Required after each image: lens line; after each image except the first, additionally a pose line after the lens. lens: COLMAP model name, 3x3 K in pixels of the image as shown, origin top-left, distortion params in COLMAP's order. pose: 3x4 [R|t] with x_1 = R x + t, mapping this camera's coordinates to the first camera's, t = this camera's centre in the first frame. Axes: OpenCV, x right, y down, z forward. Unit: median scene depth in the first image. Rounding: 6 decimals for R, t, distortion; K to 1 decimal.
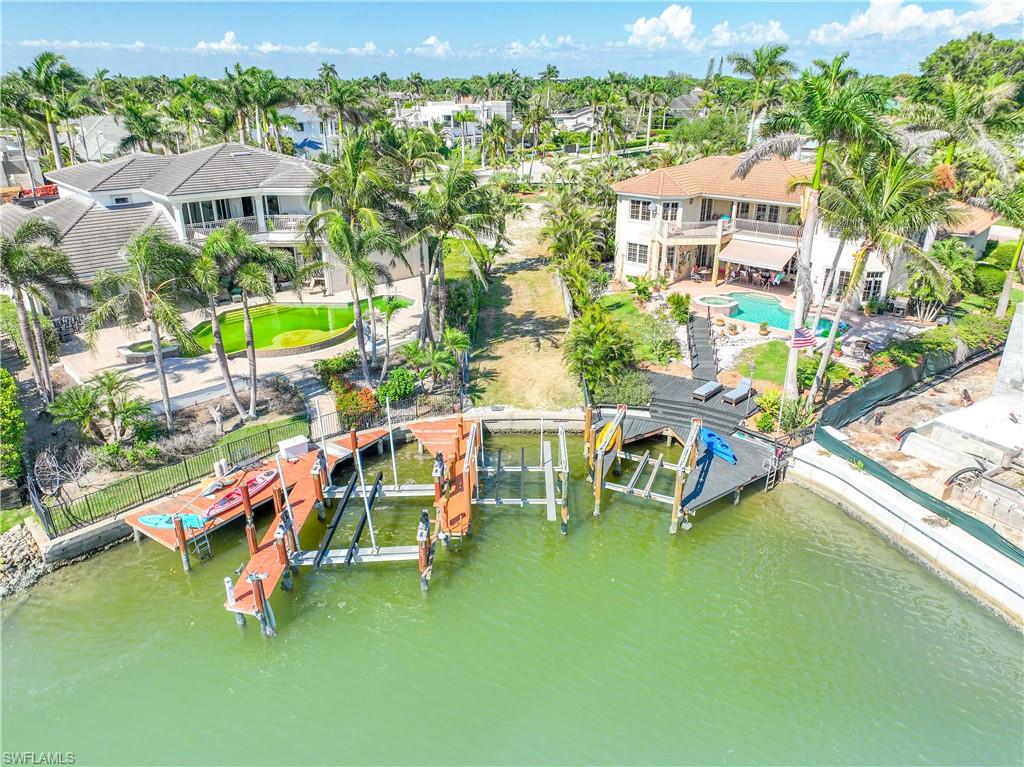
lens RADIAL K [[717.6, 0, 510.6], [0, 717.6, 383.9], [0, 0, 1]] dist [-0.001488, 0.020729]
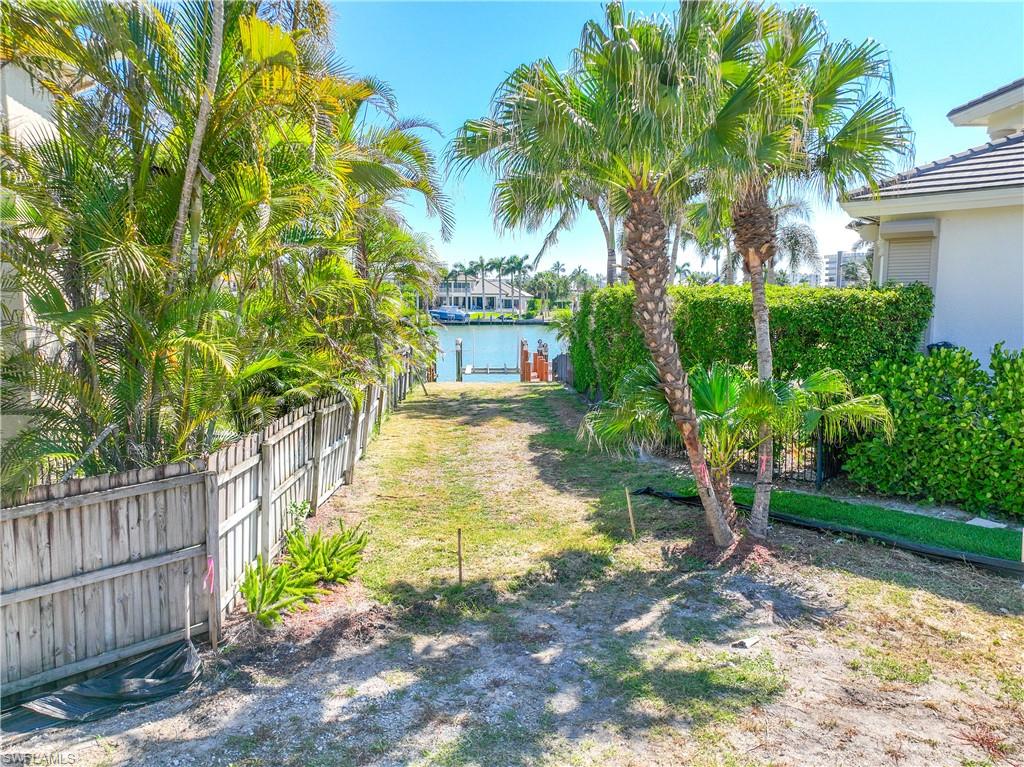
lens RADIAL K [[717.6, 0, 520.2], [0, 717.6, 385.2], [0, 0, 1]] dist [-0.001488, 0.020729]
pose [[-0.997565, 0.001482, -0.069726, 0.038644], [-0.033106, 0.869892, 0.492131, -0.414817], [0.061384, 0.493241, -0.867724, 1.752290]]
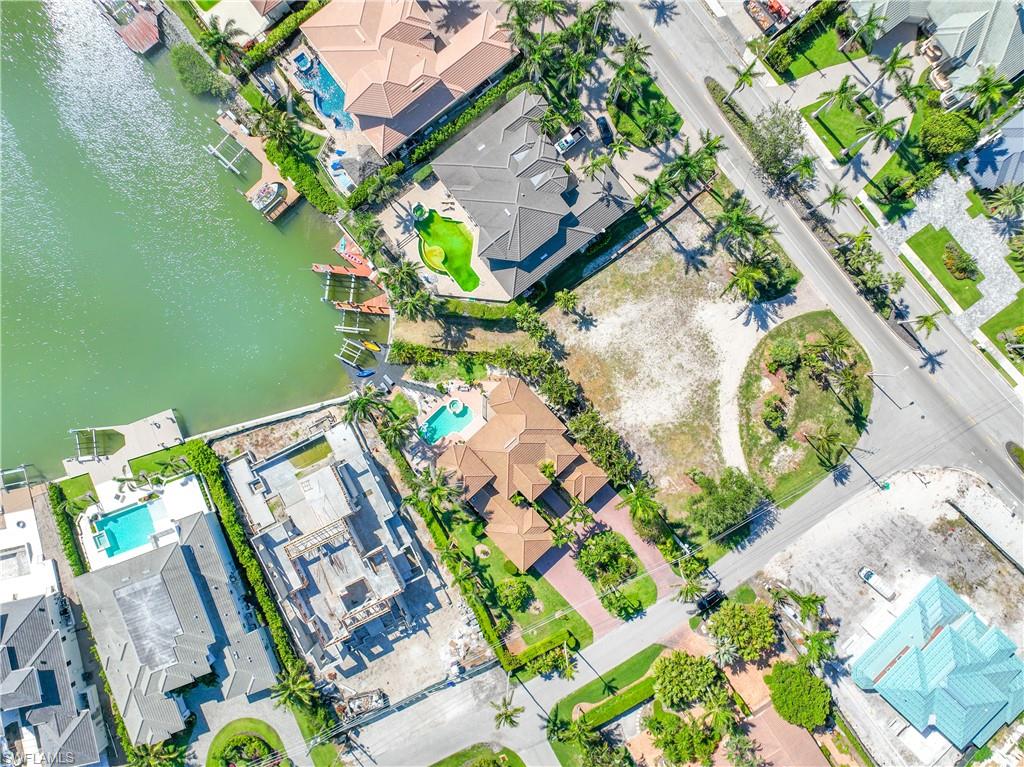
lens RADIAL K [[717.6, 0, 508.6], [0, 717.6, 382.9], [0, 0, 1]] dist [-0.001488, 0.020729]
pose [[-0.087078, 0.996090, 0.014922, 0.181090], [-0.375356, -0.046681, 0.925704, -3.269913], [0.922781, 0.075007, 0.377953, 0.219883]]
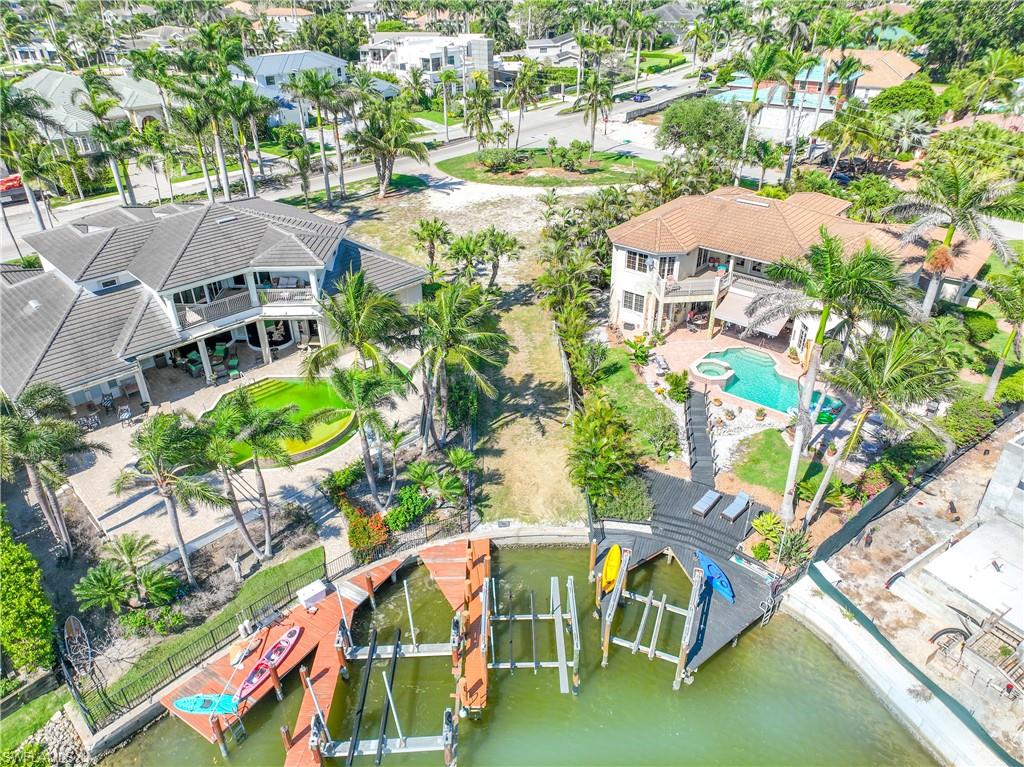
lens RADIAL K [[717.6, 0, 511.0], [0, 717.6, 382.7], [0, 0, 1]] dist [-0.001488, 0.020729]
pose [[0.999481, -0.023151, 0.022401, -0.025737], [0.019905, 0.990565, 0.135590, -0.296888], [-0.025329, -0.135074, 0.990512, 0.003126]]
